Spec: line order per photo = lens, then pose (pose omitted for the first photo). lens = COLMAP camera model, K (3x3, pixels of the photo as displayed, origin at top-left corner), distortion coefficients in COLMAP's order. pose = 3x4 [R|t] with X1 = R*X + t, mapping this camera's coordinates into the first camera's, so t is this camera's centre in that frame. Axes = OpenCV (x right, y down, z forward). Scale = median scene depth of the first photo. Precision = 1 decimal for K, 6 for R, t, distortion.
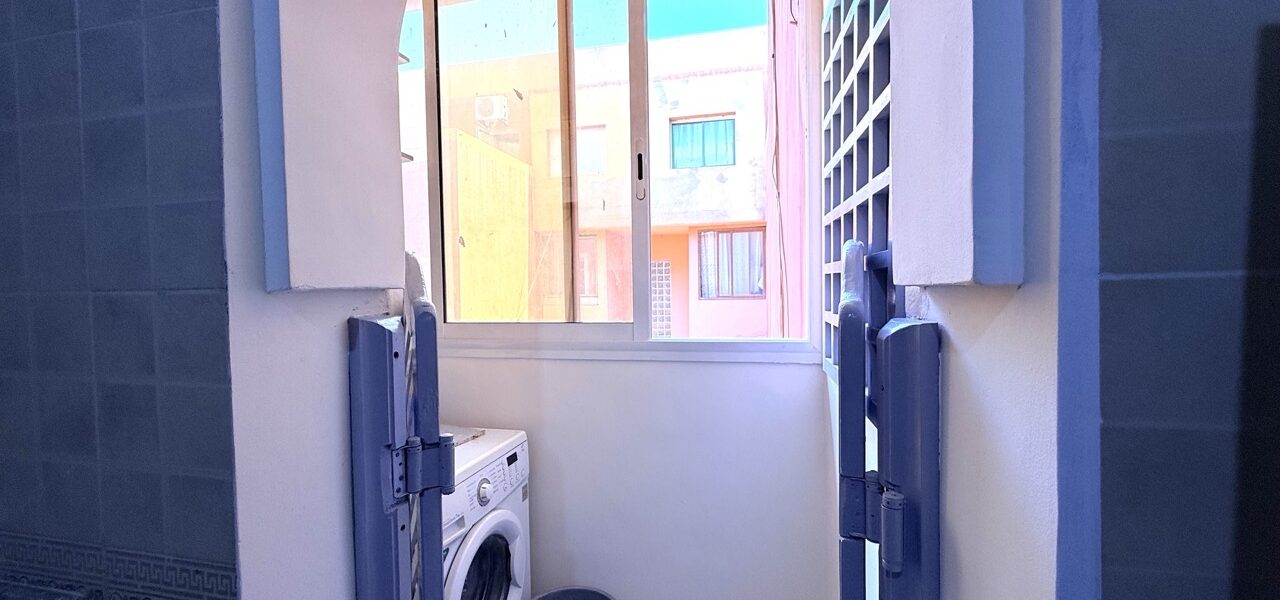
lens RADIAL K [[512.6, 0, 636.4], [0, 512.6, 301.3], [0, 0, 1]] dist [0.001554, -0.000279]
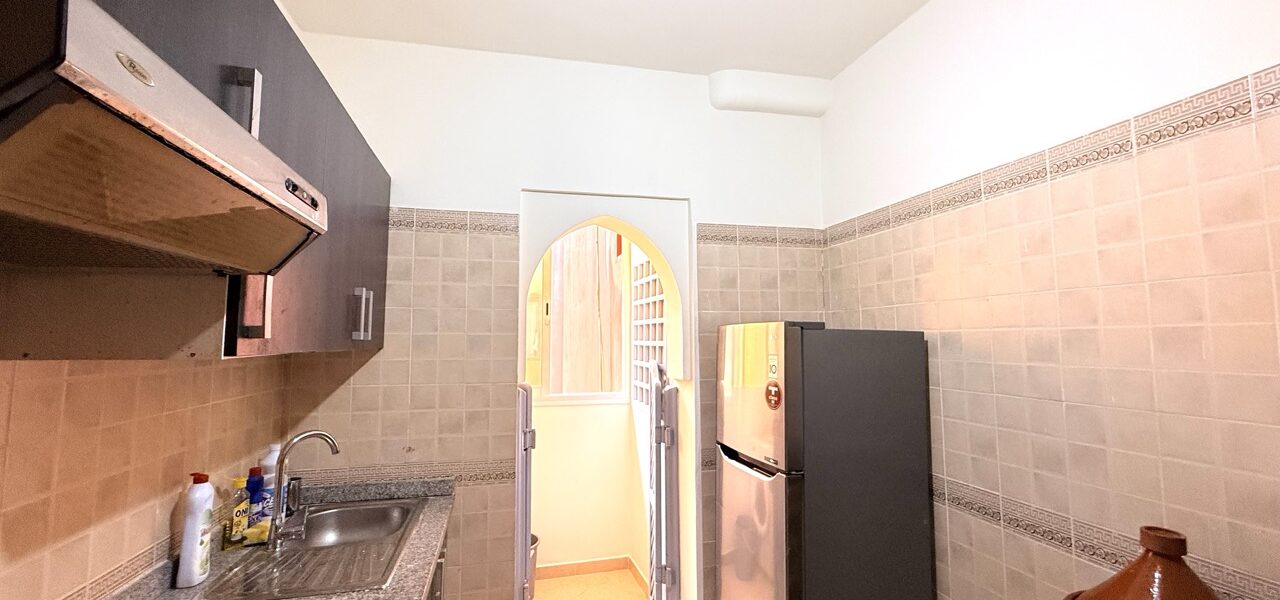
lens RADIAL K [[518.9, 0, 642.5], [0, 518.9, 310.9], [0, 0, 1]] dist [0.000484, -0.000061]
pose [[0.888067, 0.042900, 0.457709, -1.539087], [0.001771, 0.995310, -0.096724, -0.159451], [-0.459711, 0.086708, 0.883825, -2.525211]]
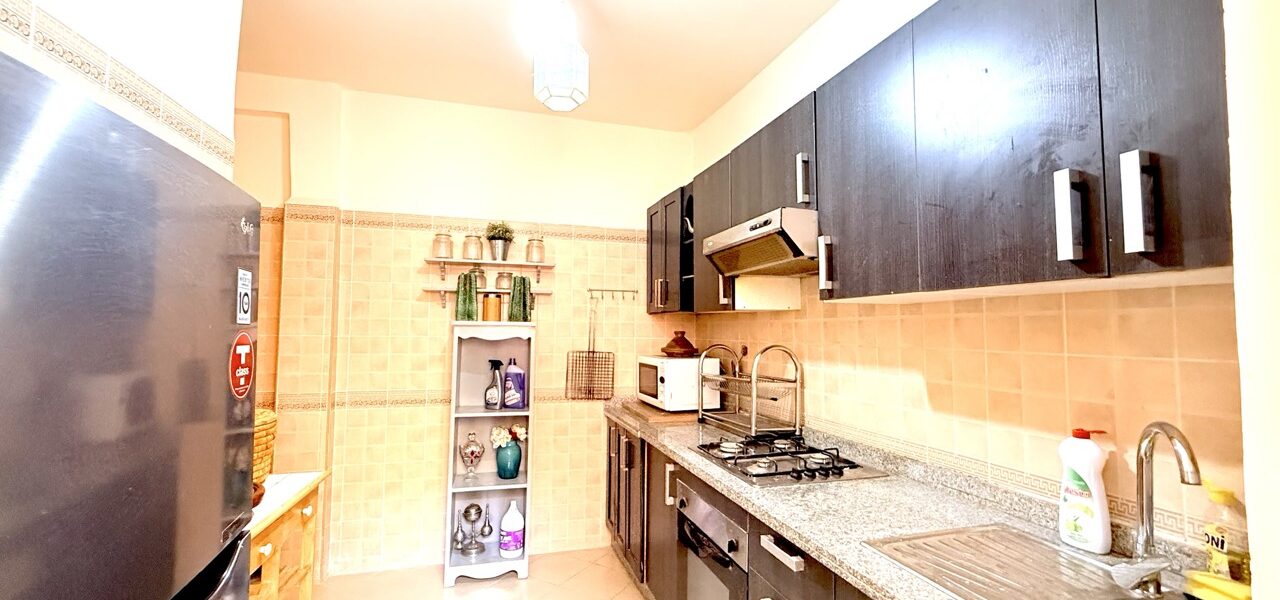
lens RADIAL K [[512.6, 0, 636.4], [0, 512.6, 301.3], [0, 0, 1]] dist [0.001554, -0.000279]
pose [[-0.873995, -0.016323, -0.485660, 0.128624], [-0.005444, 0.999702, -0.023802, -0.113689], [0.485904, -0.018159, -0.873824, 1.018636]]
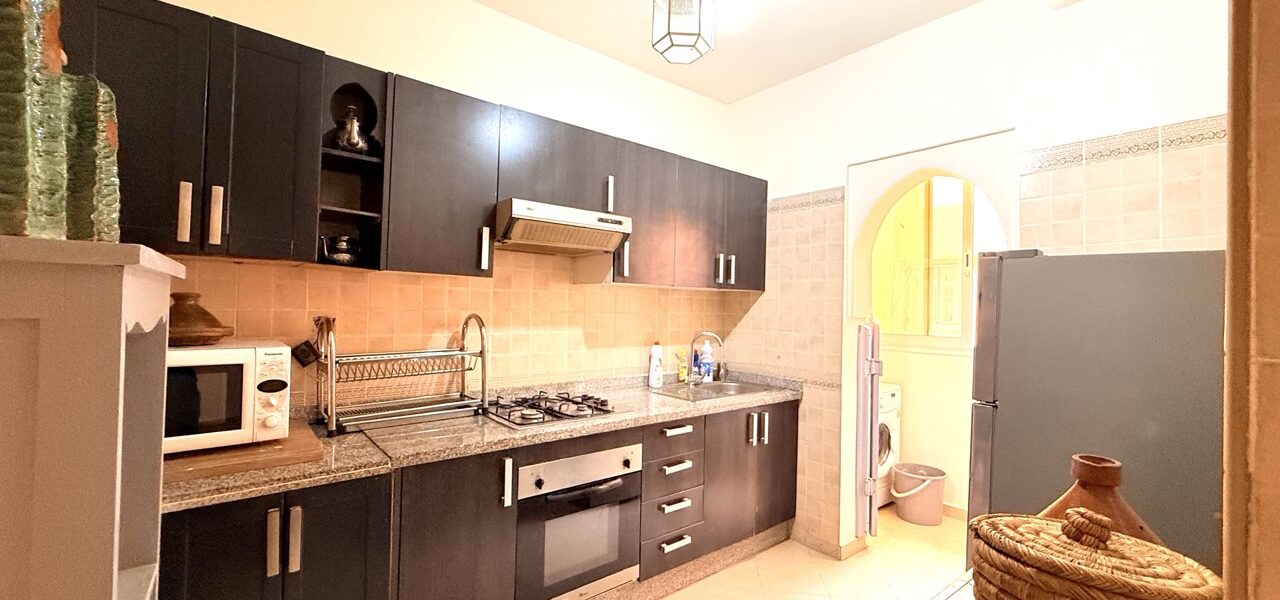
lens RADIAL K [[512.6, 0, 636.4], [0, 512.6, 301.3], [0, 0, 1]] dist [0.001554, -0.000279]
pose [[0.791137, 0.025204, -0.611119, 0.561304], [-0.051899, 0.998314, -0.026013, 0.049437], [0.609433, 0.052296, 0.791111, -3.630776]]
